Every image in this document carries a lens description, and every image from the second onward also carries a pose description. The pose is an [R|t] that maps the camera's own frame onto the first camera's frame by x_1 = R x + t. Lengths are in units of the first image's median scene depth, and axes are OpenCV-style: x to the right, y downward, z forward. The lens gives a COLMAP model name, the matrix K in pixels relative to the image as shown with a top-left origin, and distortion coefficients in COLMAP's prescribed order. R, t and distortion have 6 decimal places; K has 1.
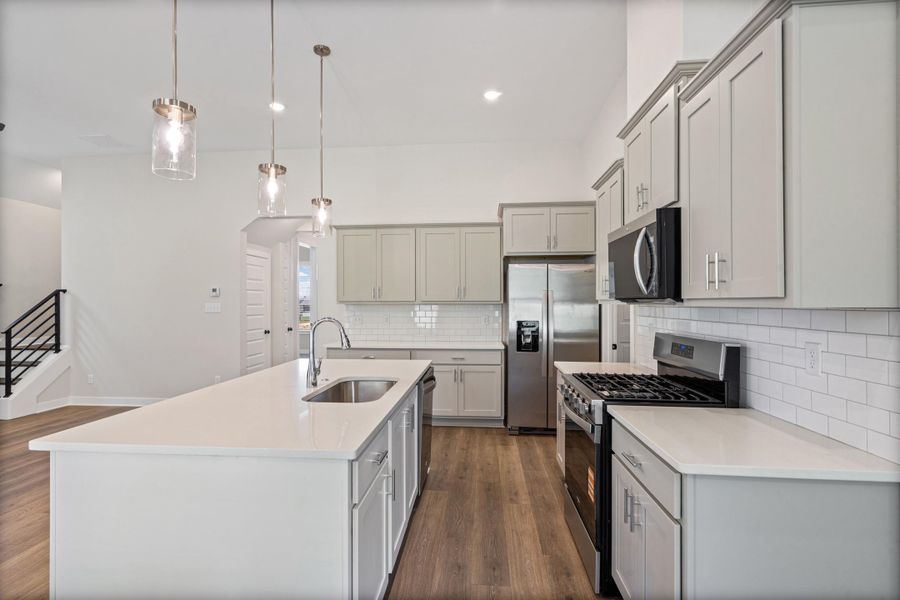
lens RADIAL K [[448.1, 0, 452.3], [0, 448.1, 300.6], [0, 0, 1]] dist [0.003179, 0.001605]
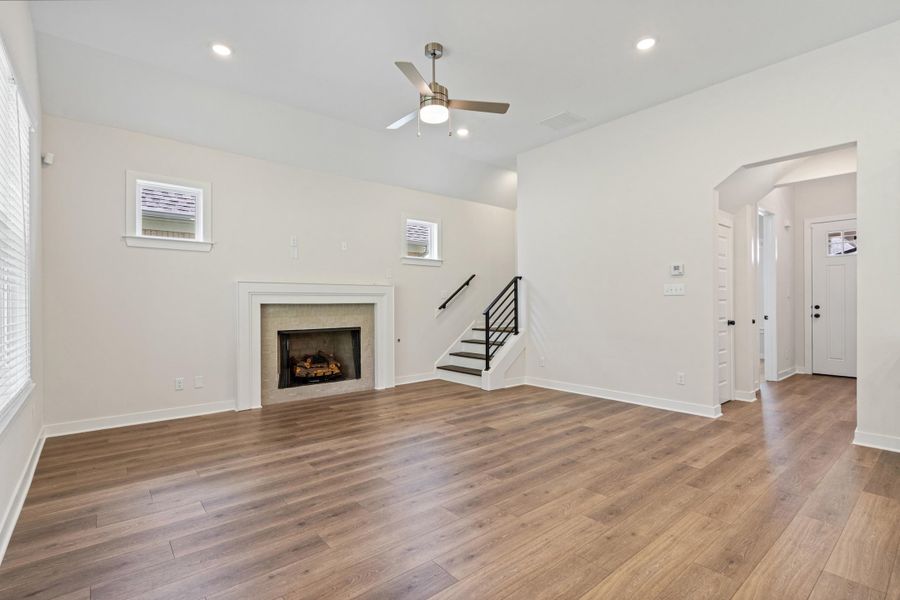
lens RADIAL K [[425.0, 0, 423.8], [0, 425.0, 305.2], [0, 0, 1]] dist [0.001600, 0.002310]
pose [[0.690557, -0.002274, -0.723274, -0.332460], [0.006267, 0.999976, 0.002840, 0.046569], [0.723250, -0.006494, 0.690555, 0.149061]]
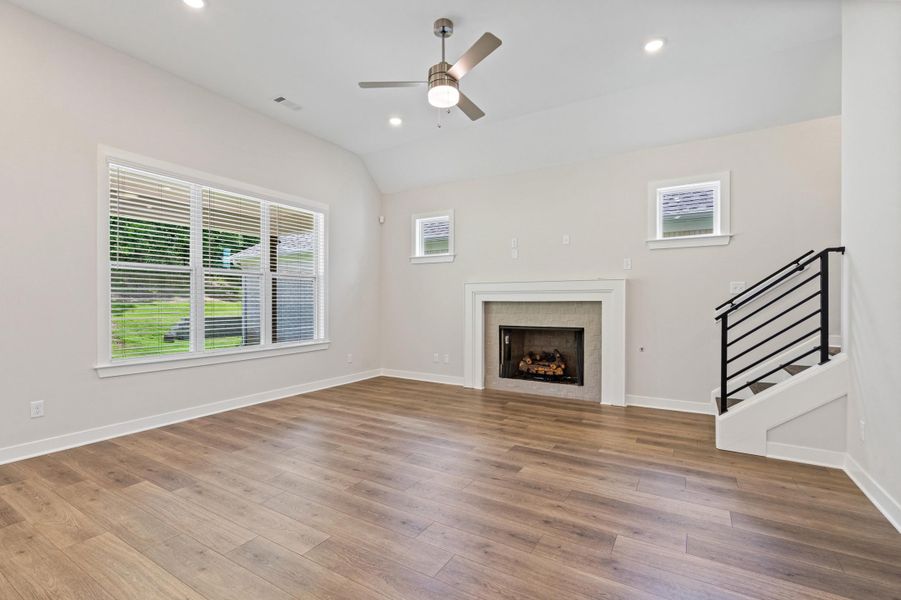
lens RADIAL K [[425.5, 0, 480.8], [0, 425.5, 304.0], [0, 0, 1]] dist [0.001600, 0.002310]
pose [[-0.443293, 0.004026, -0.896368, -0.268023], [0.003426, 0.999990, 0.002797, 0.047729], [0.896370, -0.001831, -0.443302, 1.023014]]
